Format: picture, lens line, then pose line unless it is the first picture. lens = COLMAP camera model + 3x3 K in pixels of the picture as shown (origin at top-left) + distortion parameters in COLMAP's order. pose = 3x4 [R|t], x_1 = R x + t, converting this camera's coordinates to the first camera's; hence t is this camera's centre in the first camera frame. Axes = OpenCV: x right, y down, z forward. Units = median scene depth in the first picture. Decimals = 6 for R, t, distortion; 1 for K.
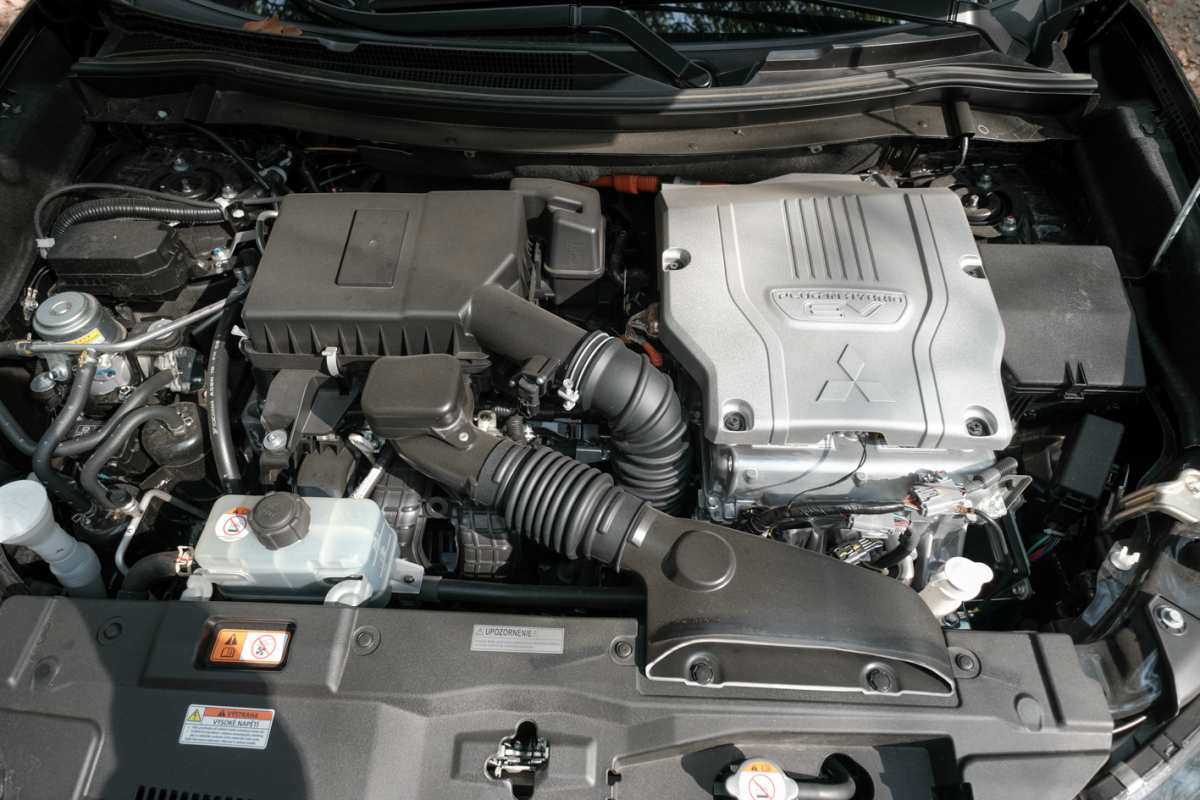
lens RADIAL K [[759.8, 0, 598.6], [0, 759.8, 399.5], [0, 0, 1]] dist [-0.006888, -0.002125]
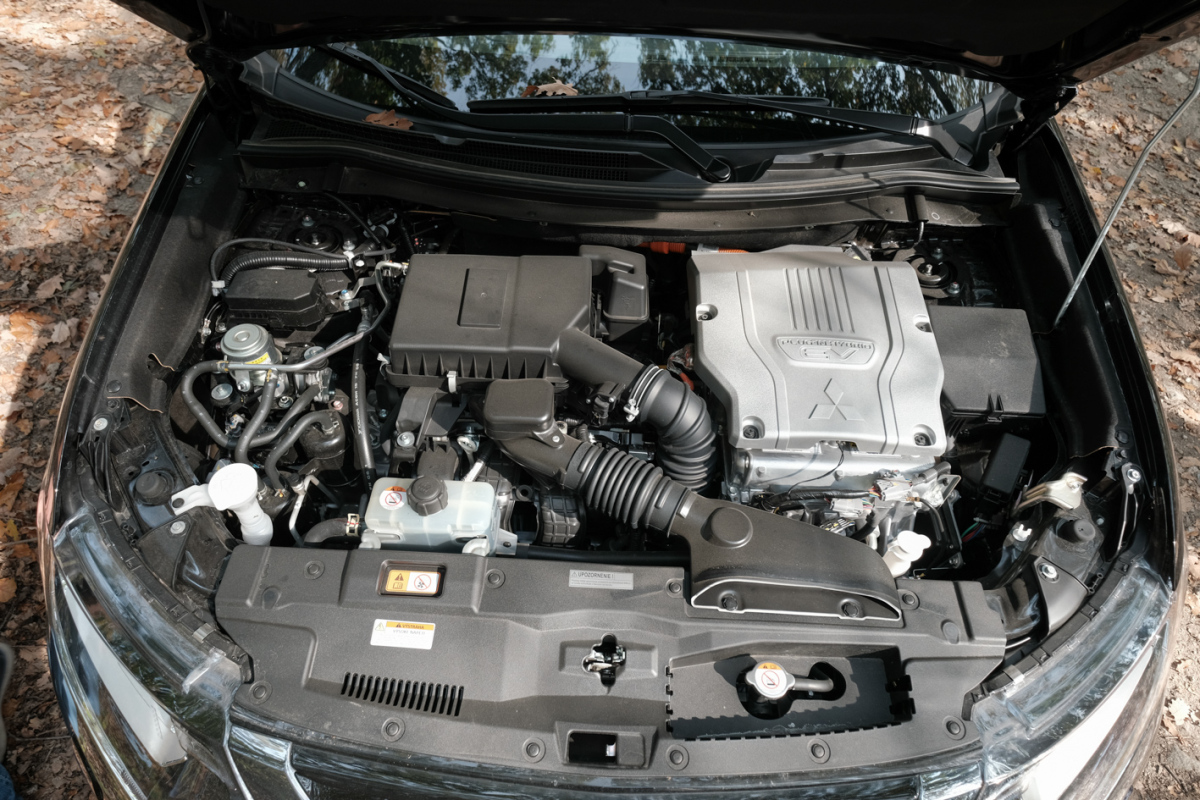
lens RADIAL K [[759.8, 0, 601.2], [0, 759.8, 398.9], [0, 0, 1]] dist [-0.006888, -0.002125]
pose [[0.999407, 0.022289, 0.026243, -0.120685], [-0.021617, 0.999439, -0.025590, 0.008739], [-0.026799, 0.025008, 0.999328, -0.352299]]
